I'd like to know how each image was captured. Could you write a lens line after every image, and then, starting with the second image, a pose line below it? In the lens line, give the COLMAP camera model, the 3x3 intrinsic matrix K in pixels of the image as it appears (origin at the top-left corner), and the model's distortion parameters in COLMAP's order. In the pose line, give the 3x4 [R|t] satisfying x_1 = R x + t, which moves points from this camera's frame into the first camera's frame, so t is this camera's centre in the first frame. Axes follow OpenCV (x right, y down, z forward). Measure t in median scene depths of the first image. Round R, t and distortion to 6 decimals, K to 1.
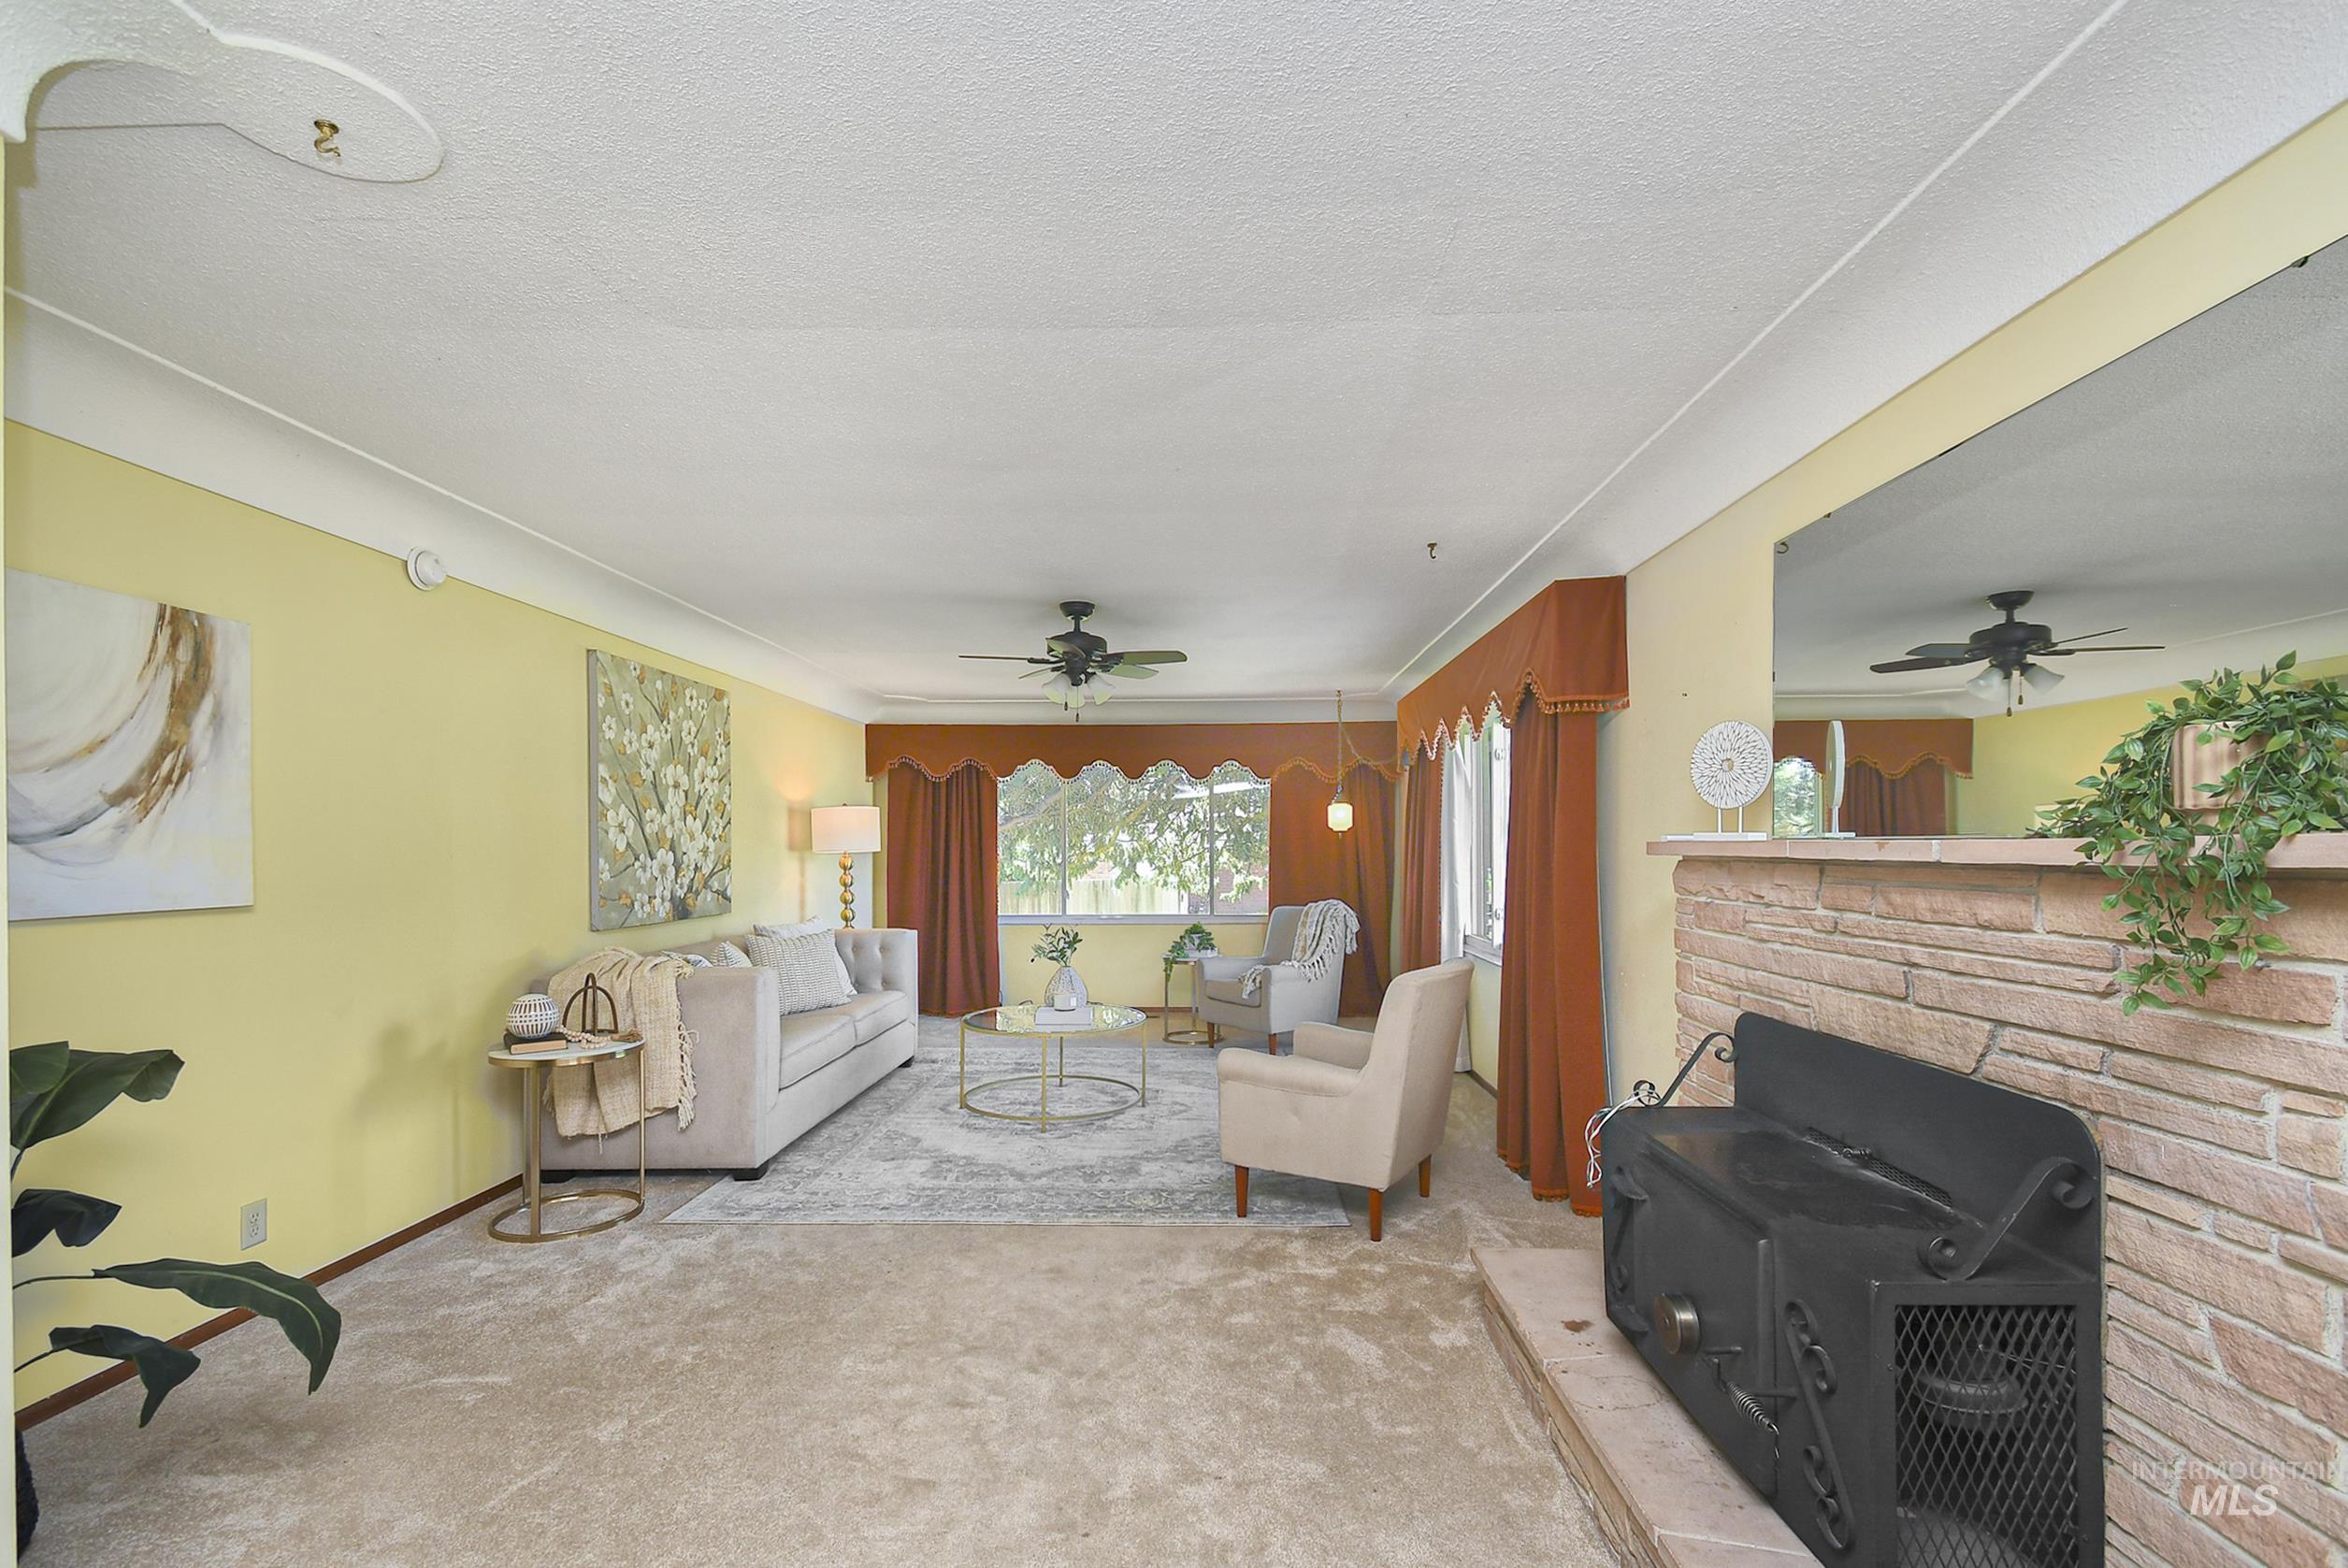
lens RADIAL K [[1029.4, 0, 1214.7], [0, 1029.4, 856.9], [0, 0, 1]] dist [0.009039, -0.000723]
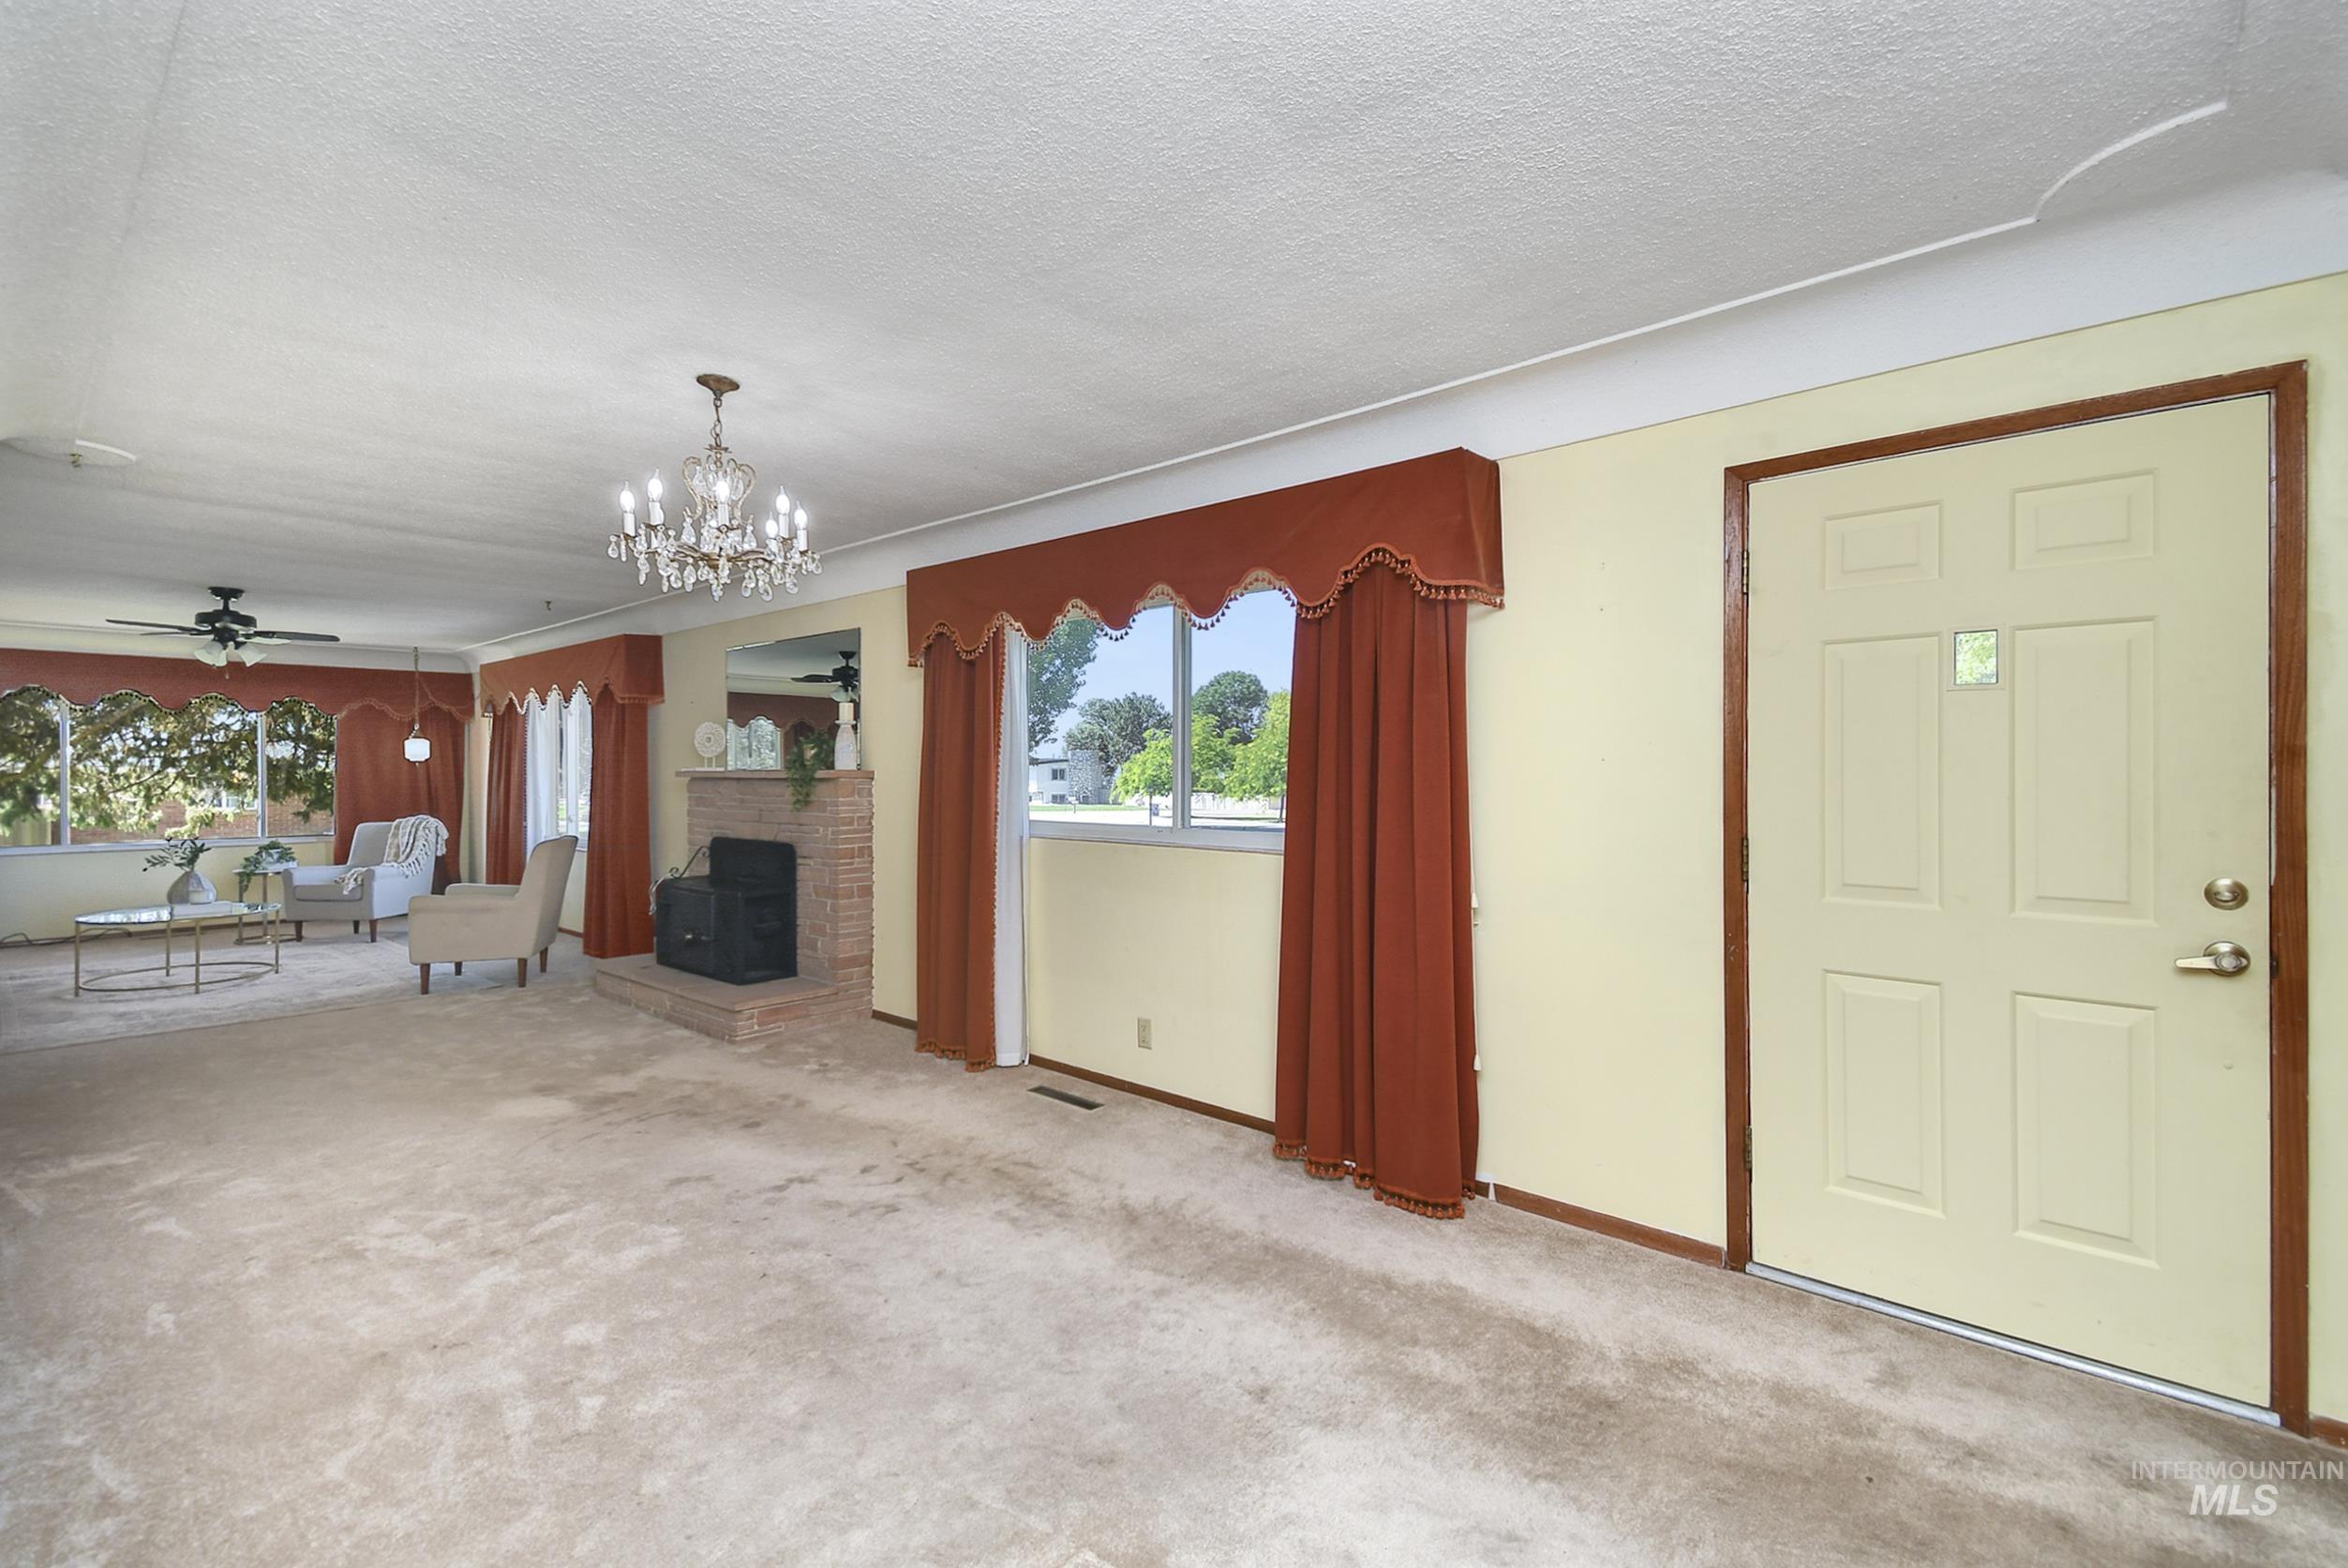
lens RADIAL K [[1059.9, 0, 1174.4], [0, 1059.9, 756.5], [0, 0, 1]] dist [0.010930, -0.000487]
pose [[0.668827, 0.006205, 0.743392, -0.289802], [0.011850, 0.999749, -0.019006, 0.006354], [-0.743323, 0.021521, 0.668586, -0.687799]]
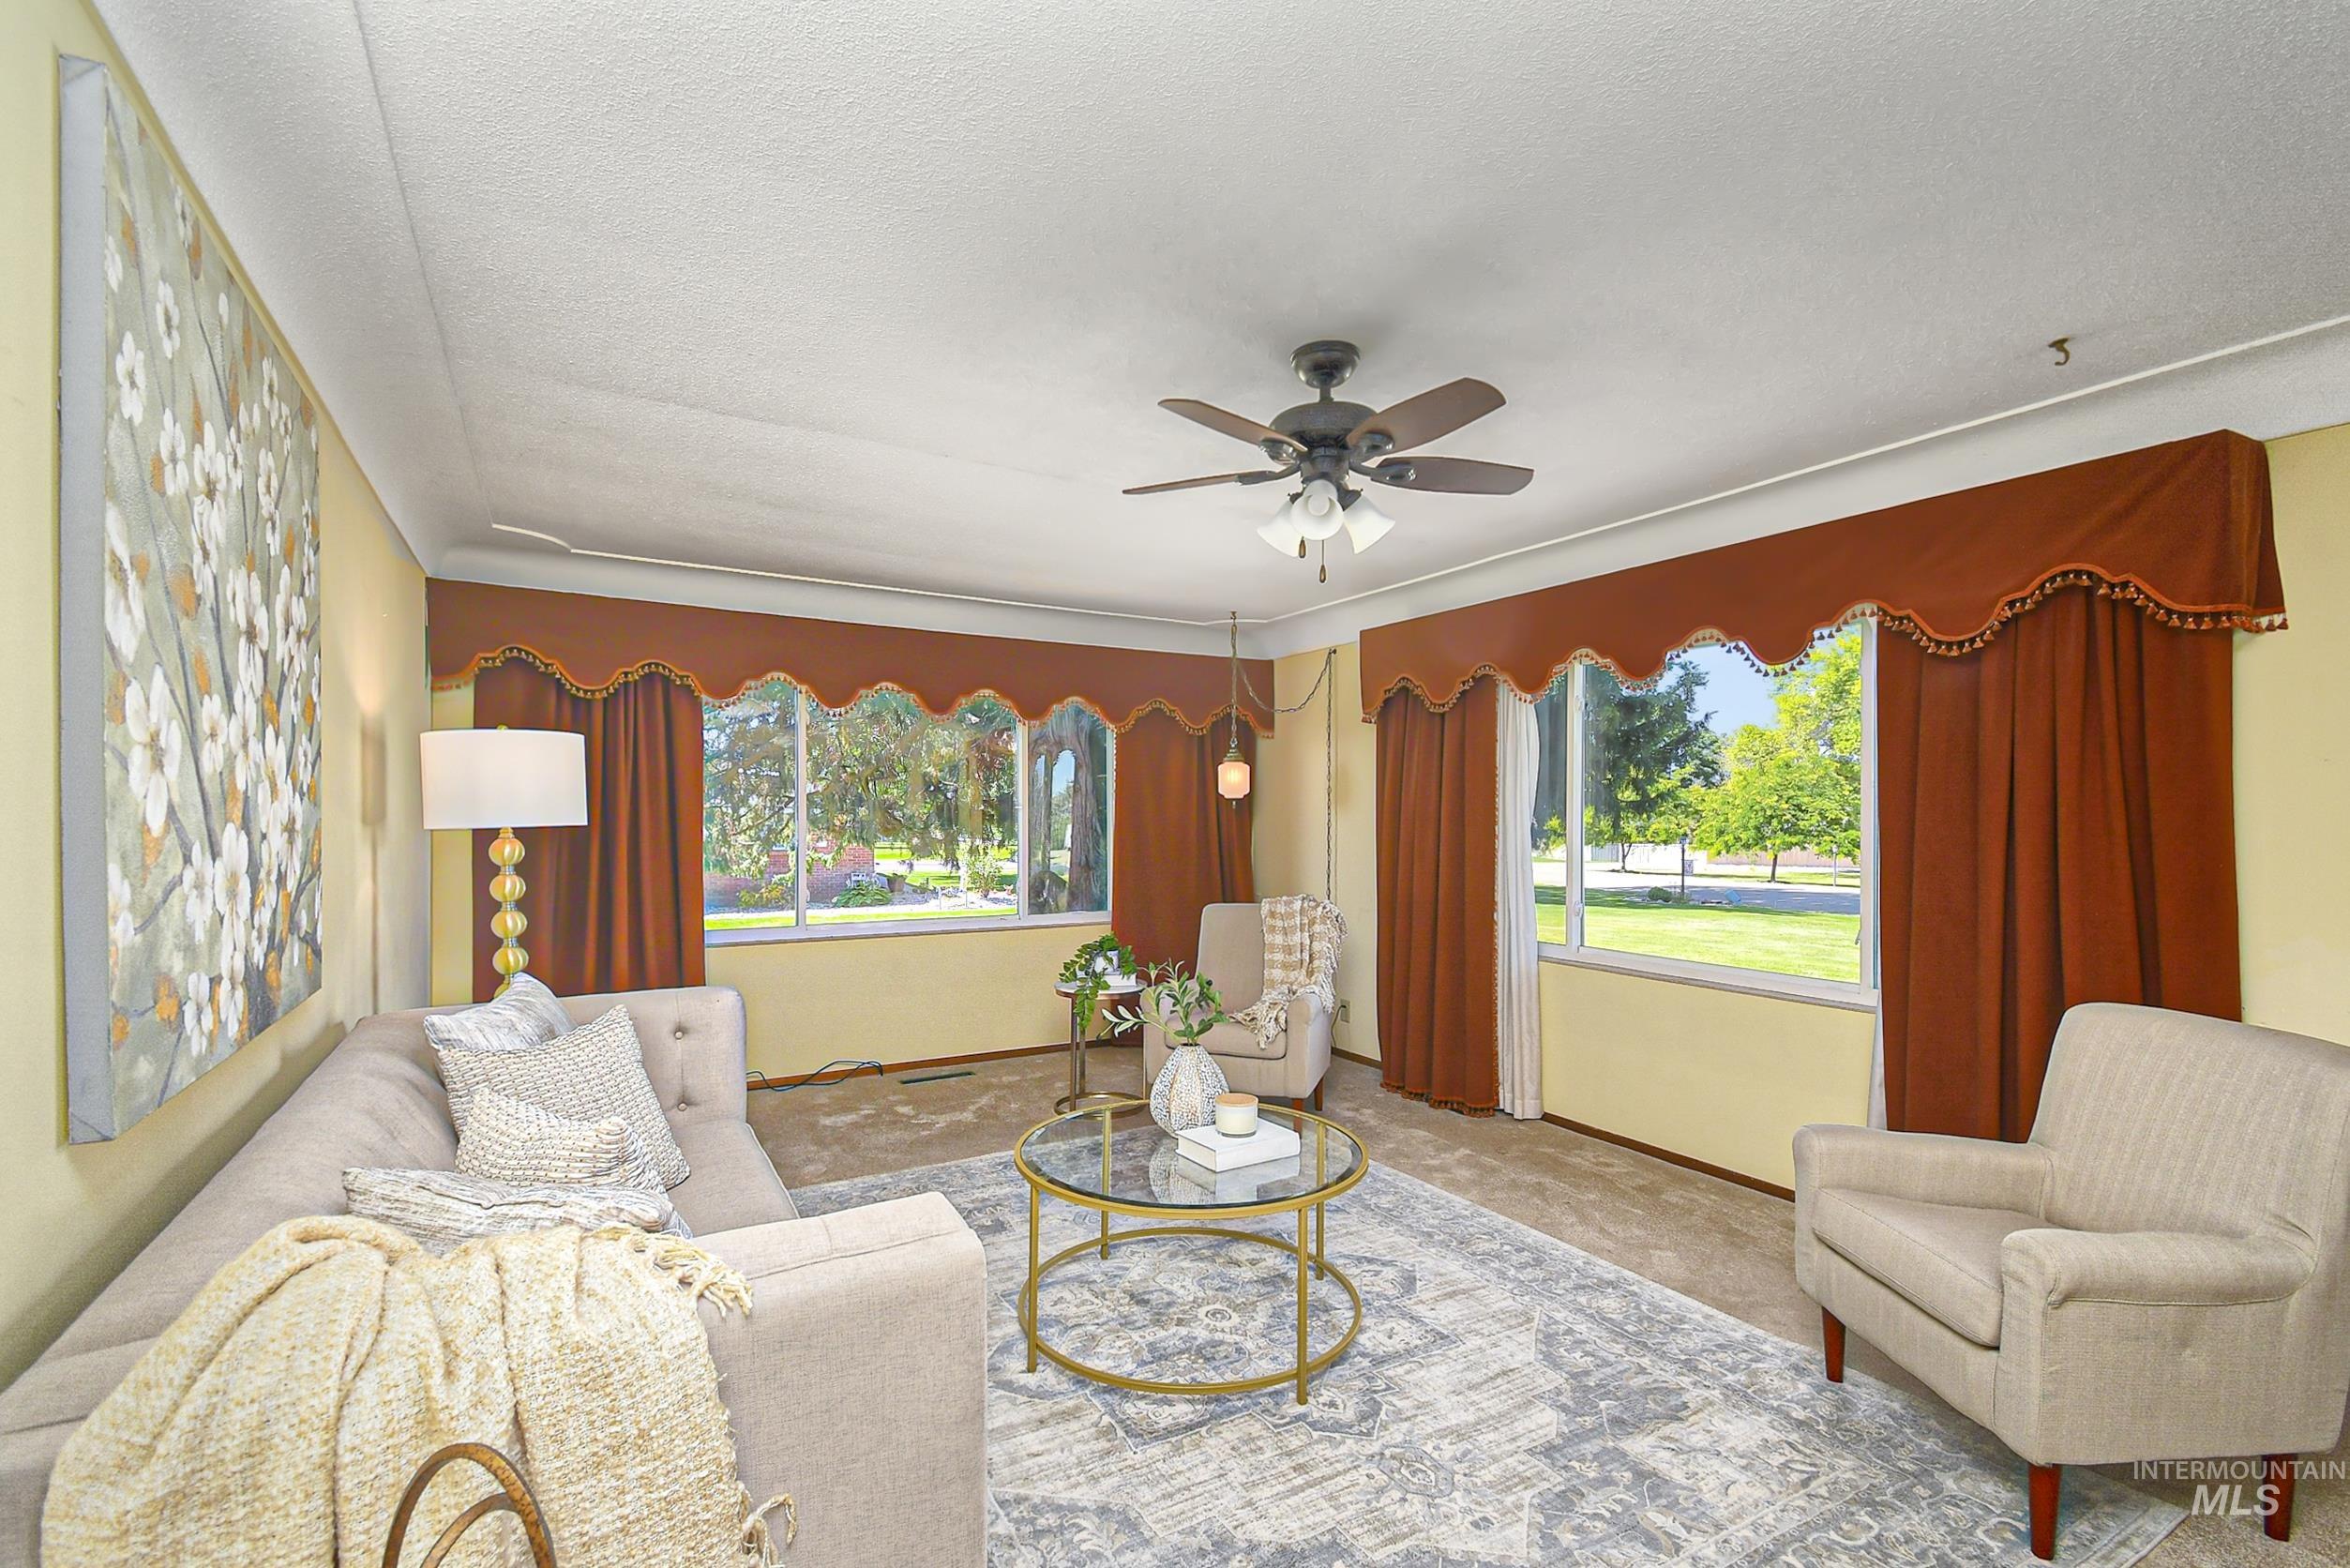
lens RADIAL K [[1030.4, 0, 1176.3], [0, 1030.4, 822.3], [0, 0, 1]] dist [0.009039, -0.000723]
pose [[0.861270, 0.005391, 0.508118, -0.397132], [-0.003768, 0.999984, -0.004224, -0.007267], [-0.508133, 0.001724, 0.861277, 0.510303]]
